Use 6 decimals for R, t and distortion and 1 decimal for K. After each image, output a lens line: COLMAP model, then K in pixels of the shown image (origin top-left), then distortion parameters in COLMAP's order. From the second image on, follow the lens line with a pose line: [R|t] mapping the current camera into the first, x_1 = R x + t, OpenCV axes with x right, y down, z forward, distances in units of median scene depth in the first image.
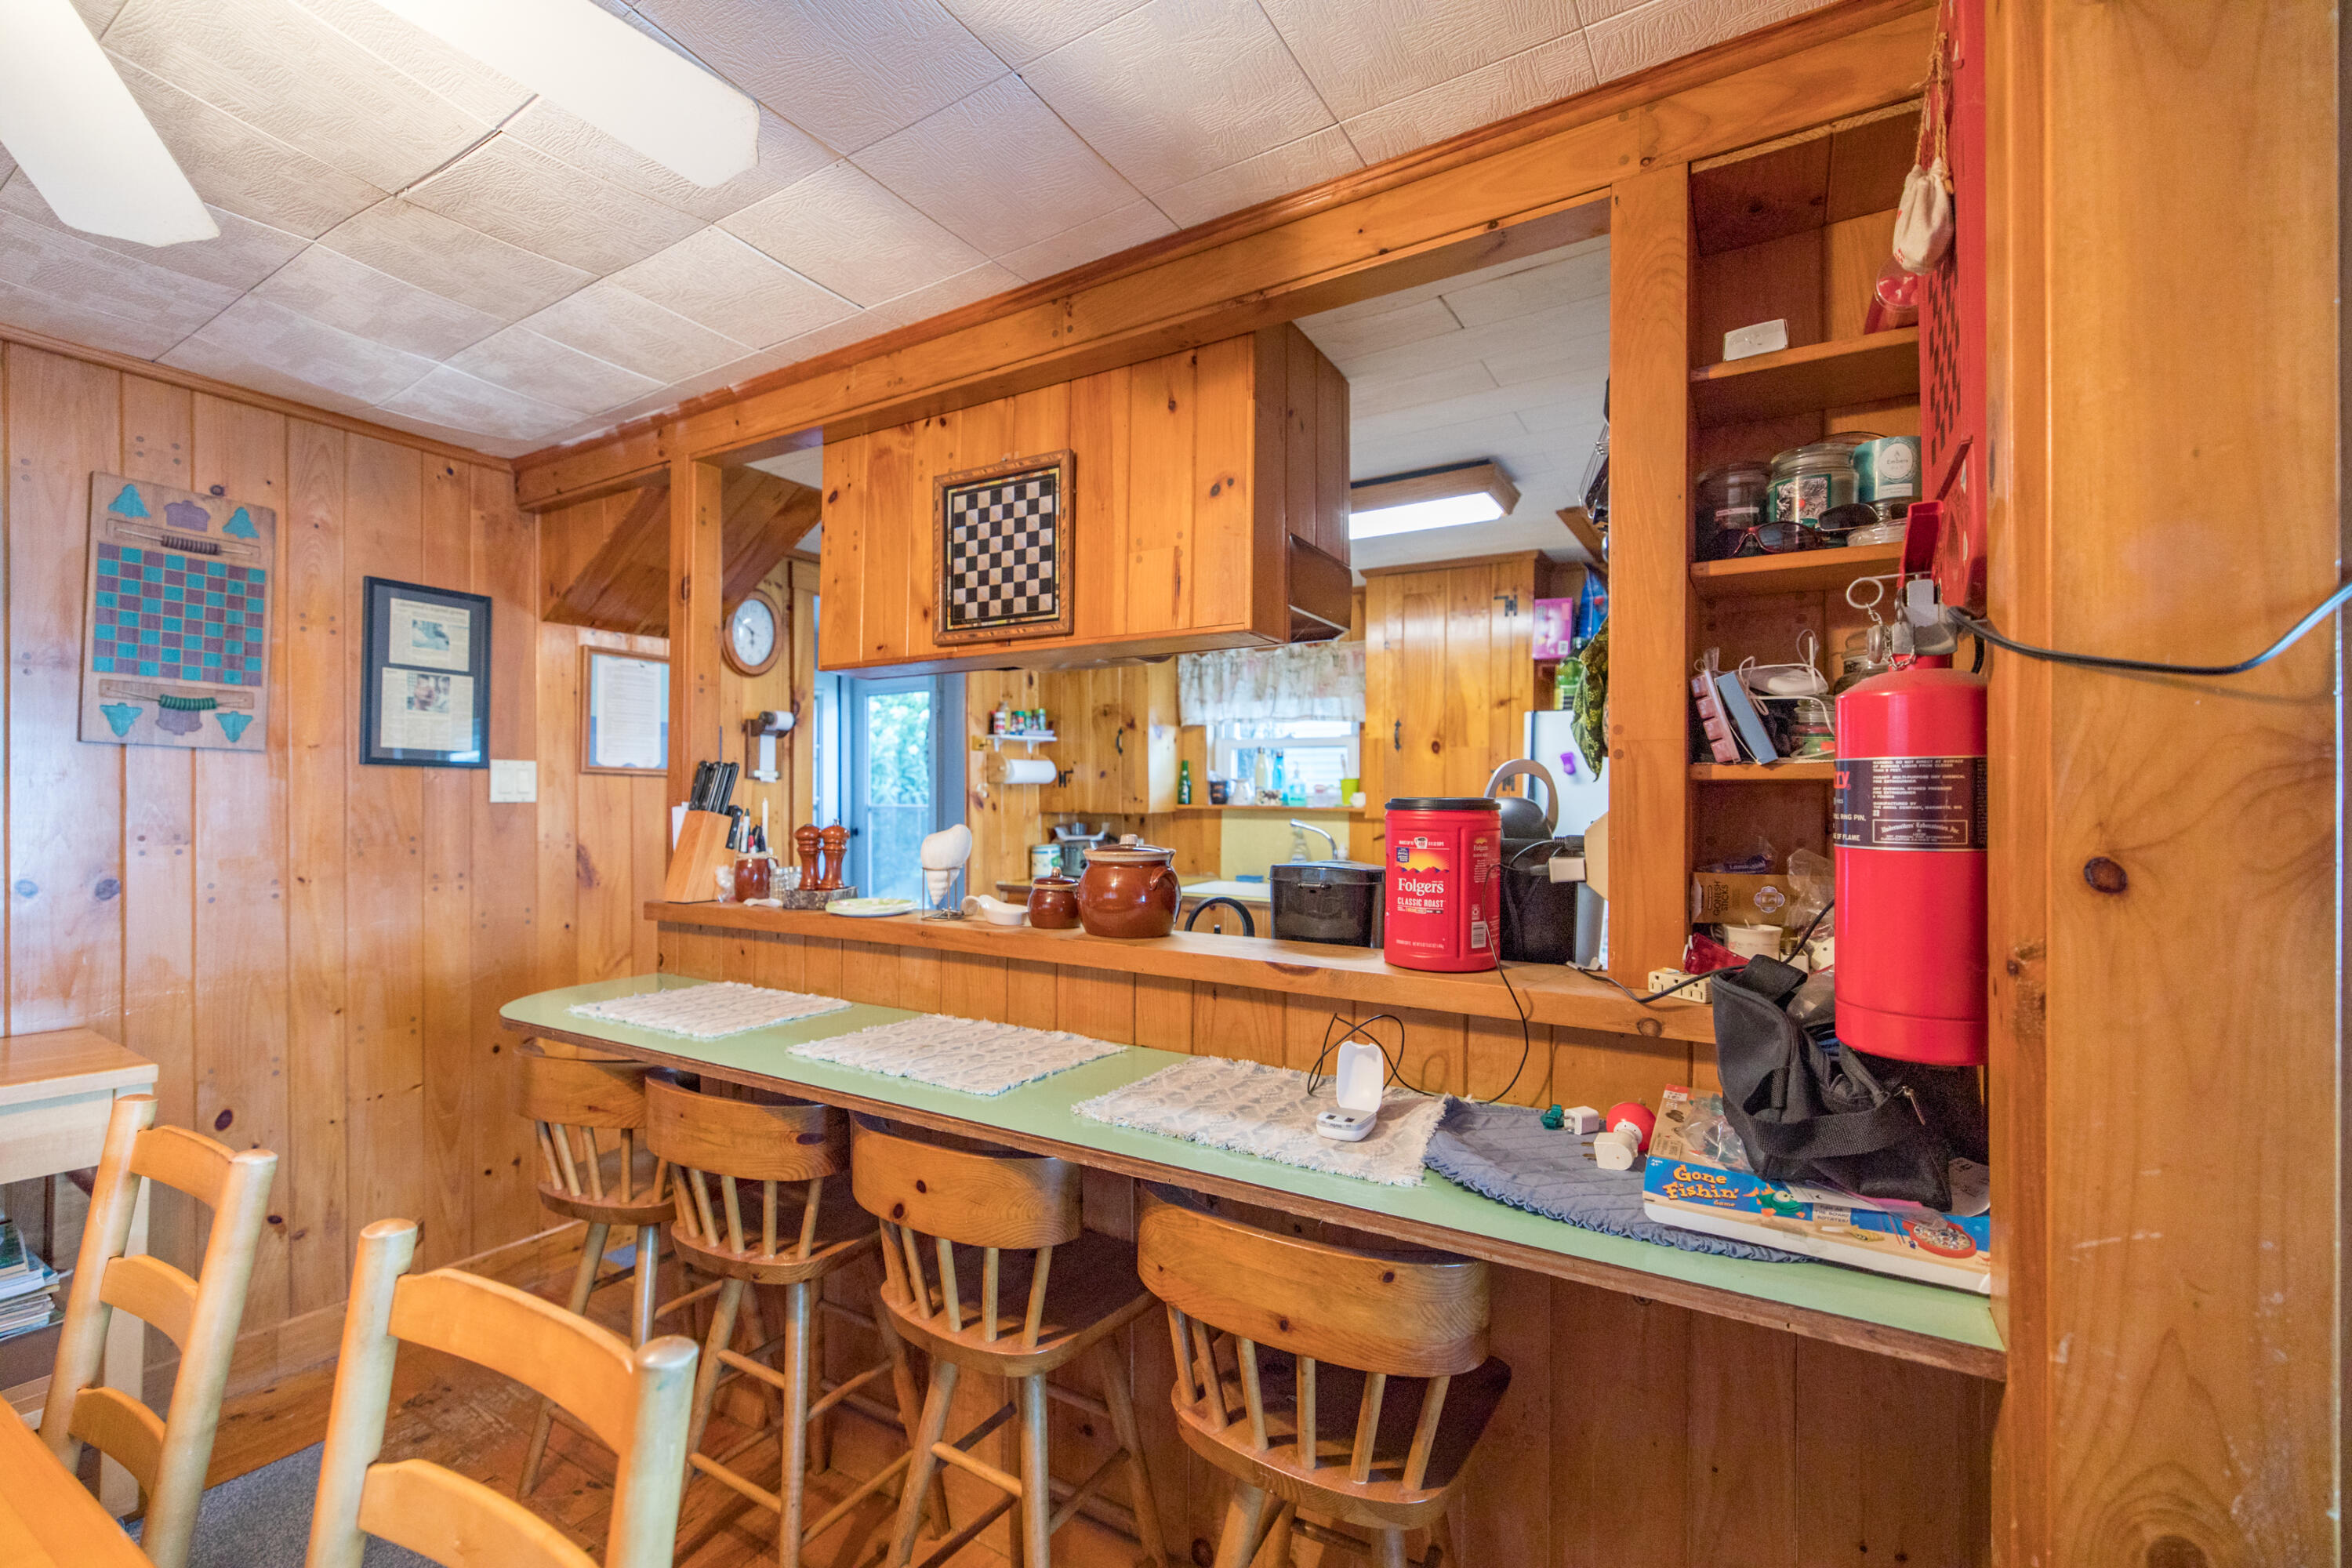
lens RADIAL K [[961.6, 0, 1181.6], [0, 961.6, 797.1], [0, 0, 1]] dist [0.000811, -0.000055]
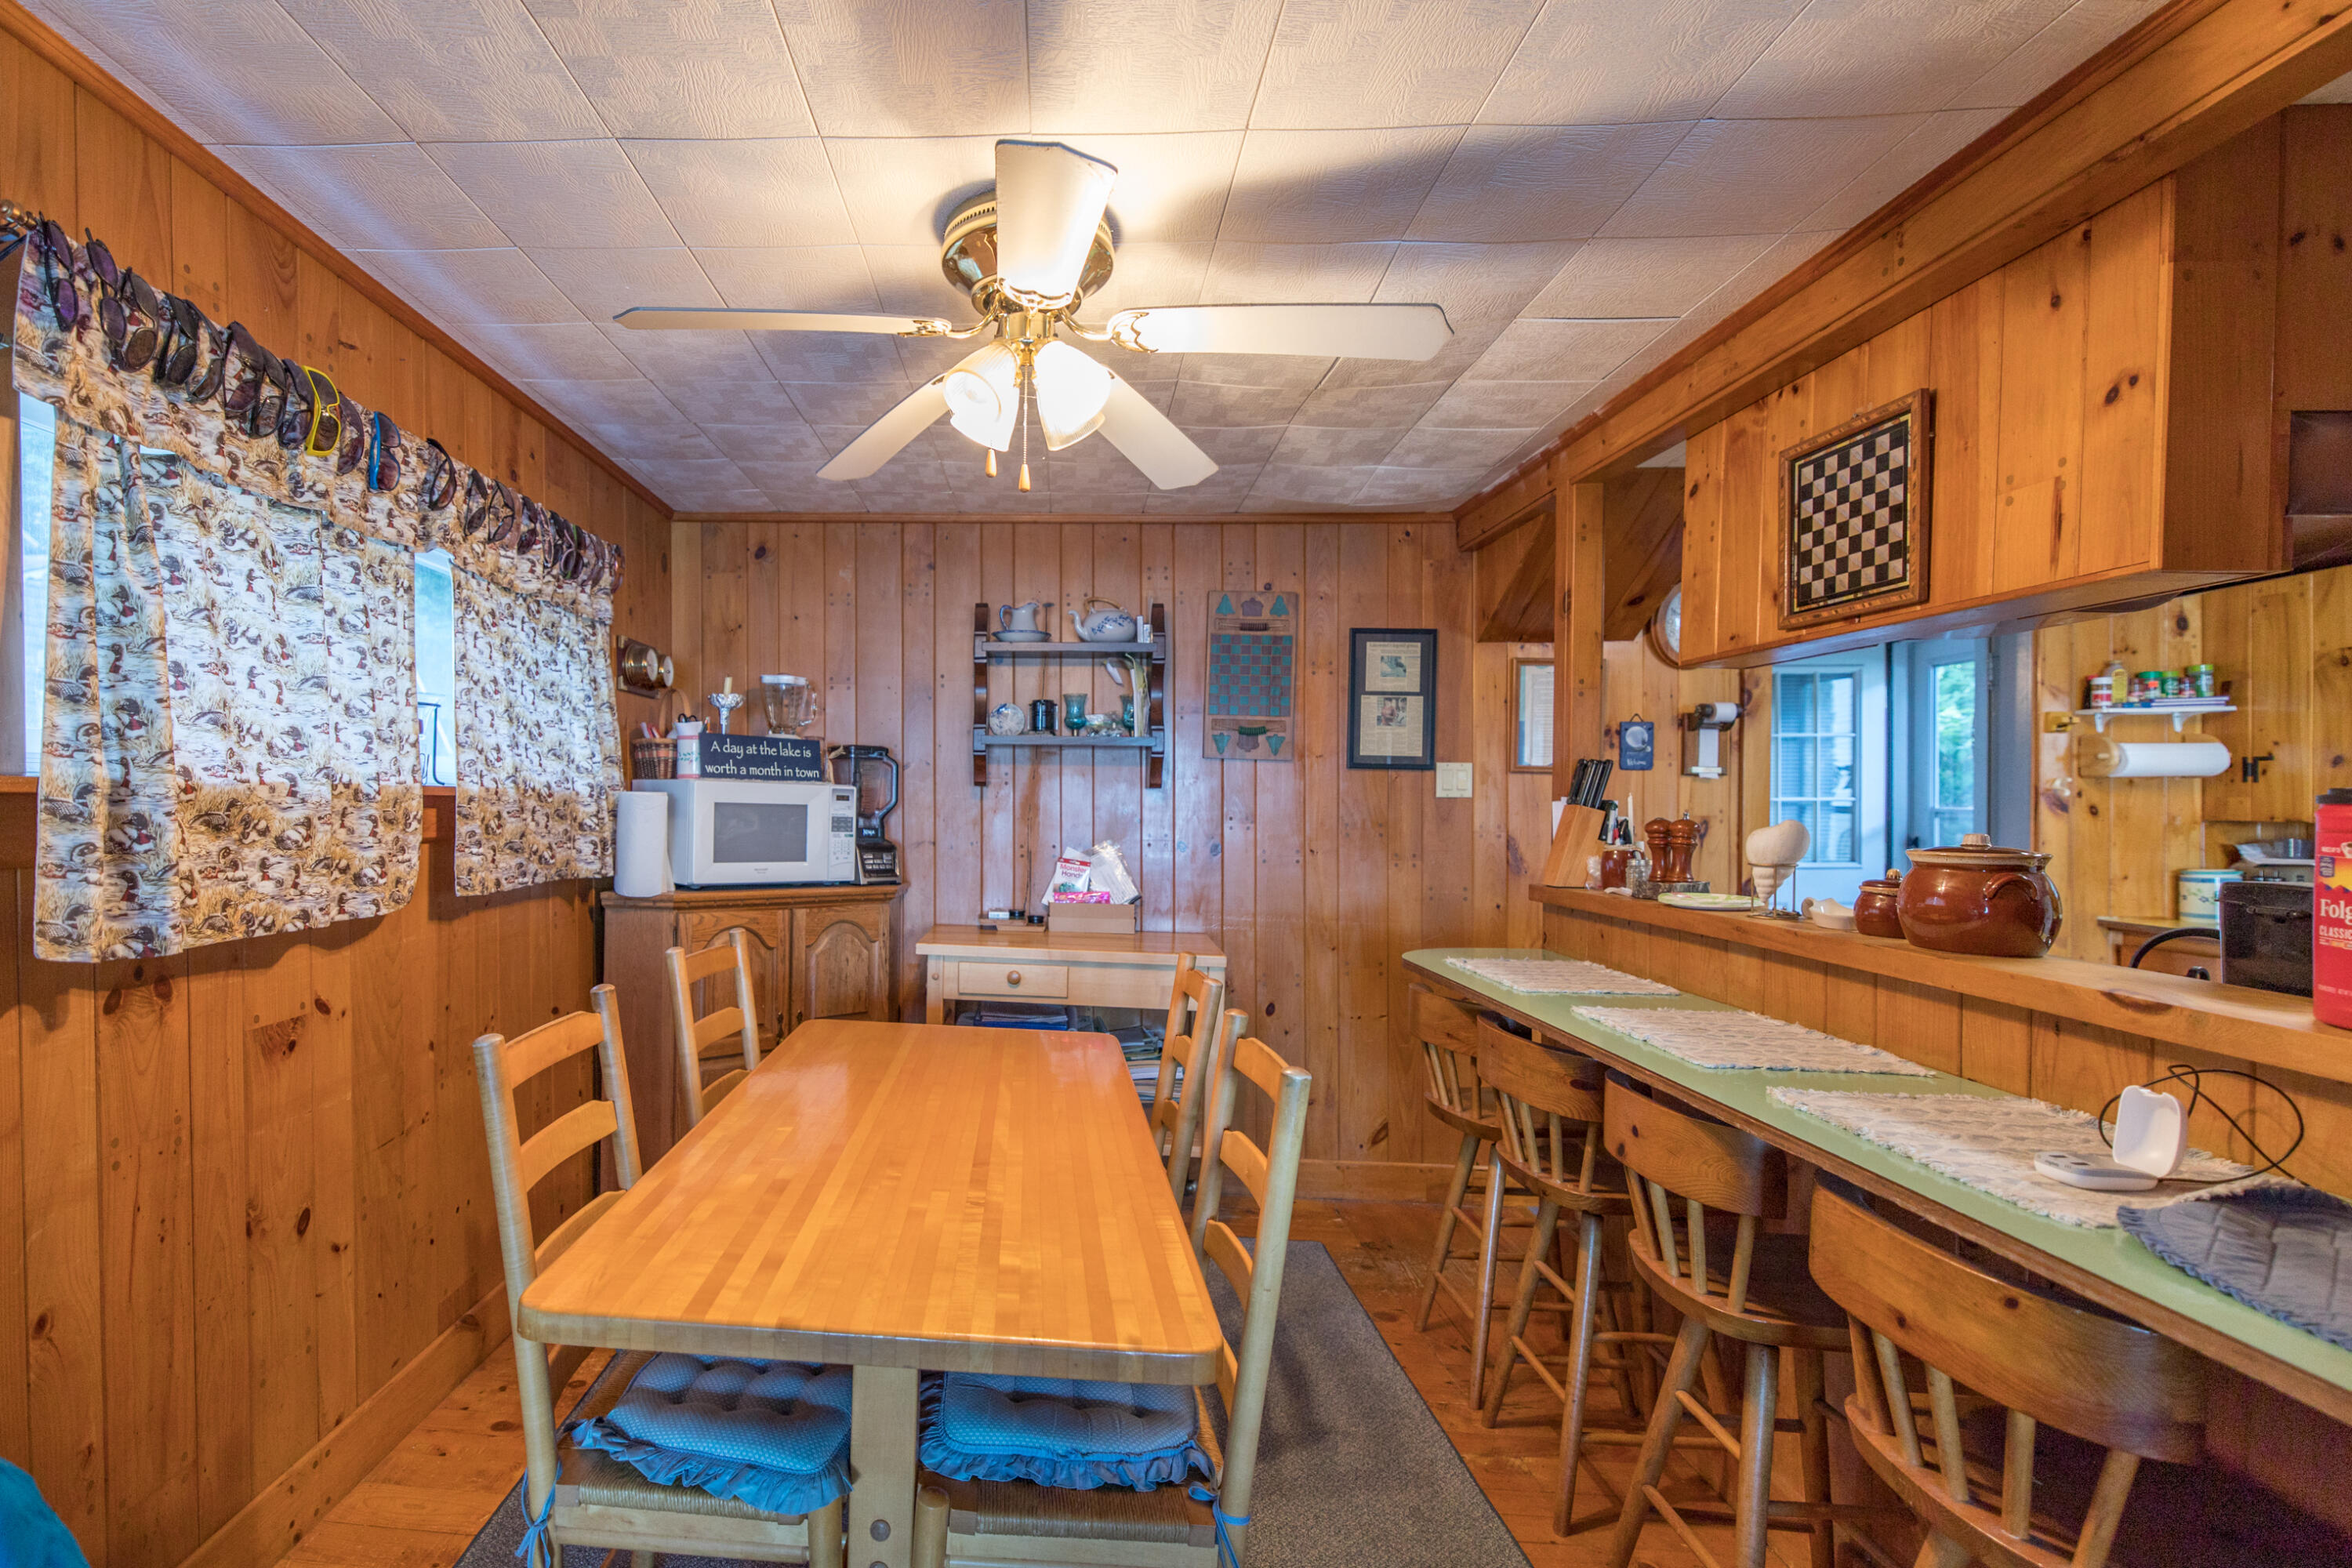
lens RADIAL K [[994.6, 0, 1172.3], [0, 994.6, 802.9], [0, 0, 1]] dist [-0.000866, -0.000483]
pose [[0.610799, 0.007660, -0.791748, 0.157020], [-0.001459, 0.999962, 0.008548, 0.004098], [0.791784, -0.004066, 0.610788, -0.071903]]
